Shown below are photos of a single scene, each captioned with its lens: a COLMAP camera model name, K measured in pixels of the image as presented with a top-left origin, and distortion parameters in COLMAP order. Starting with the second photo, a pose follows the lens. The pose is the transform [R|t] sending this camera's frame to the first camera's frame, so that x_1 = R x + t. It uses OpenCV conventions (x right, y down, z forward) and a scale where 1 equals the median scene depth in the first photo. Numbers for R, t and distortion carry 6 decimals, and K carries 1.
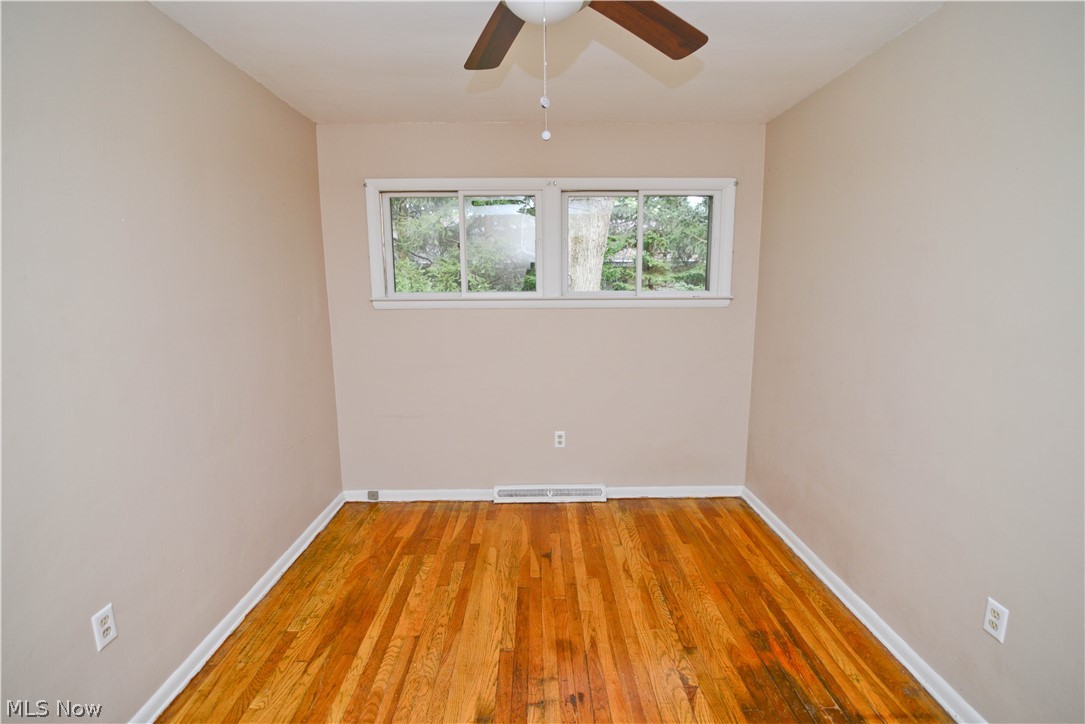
lens RADIAL K [[496.0, 0, 543.7], [0, 496.0, 363.9], [0, 0, 1]] dist [-0.019881, 0.001079]
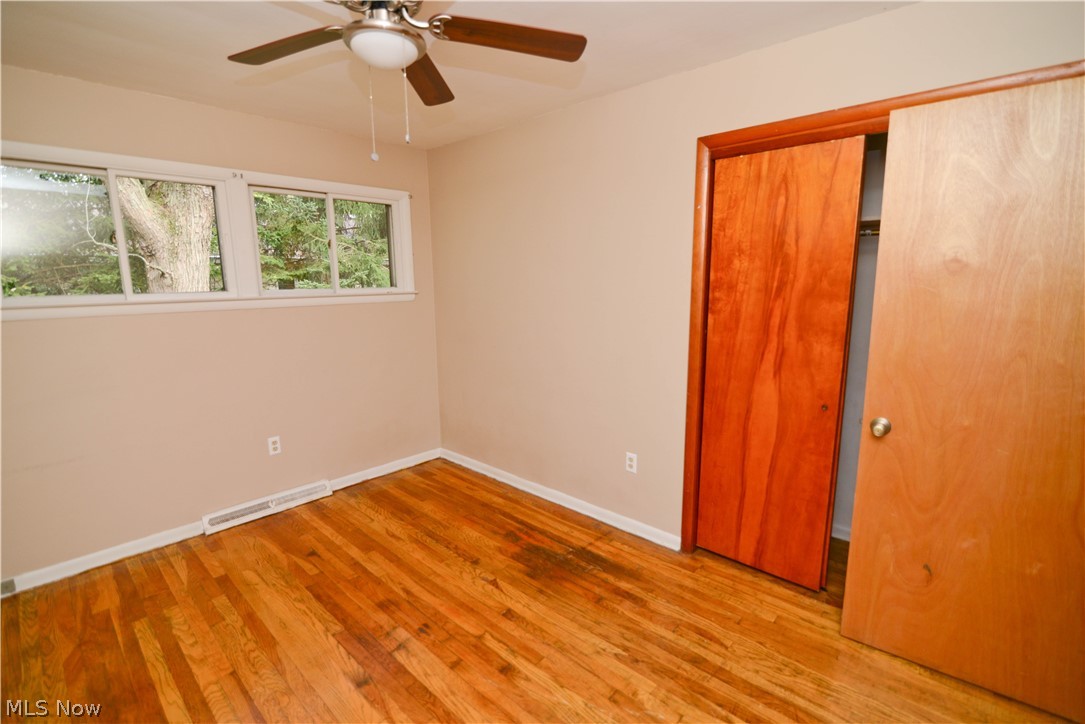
lens RADIAL K [[496.0, 0, 543.5], [0, 496.0, 363.2], [0, 0, 1]] dist [-0.019881, 0.001079]
pose [[0.692696, -0.125279, 0.710266, -0.353513], [0.122521, 0.990924, 0.055292, 0.007704], [-0.710747, 0.048722, 0.701758, -0.056049]]
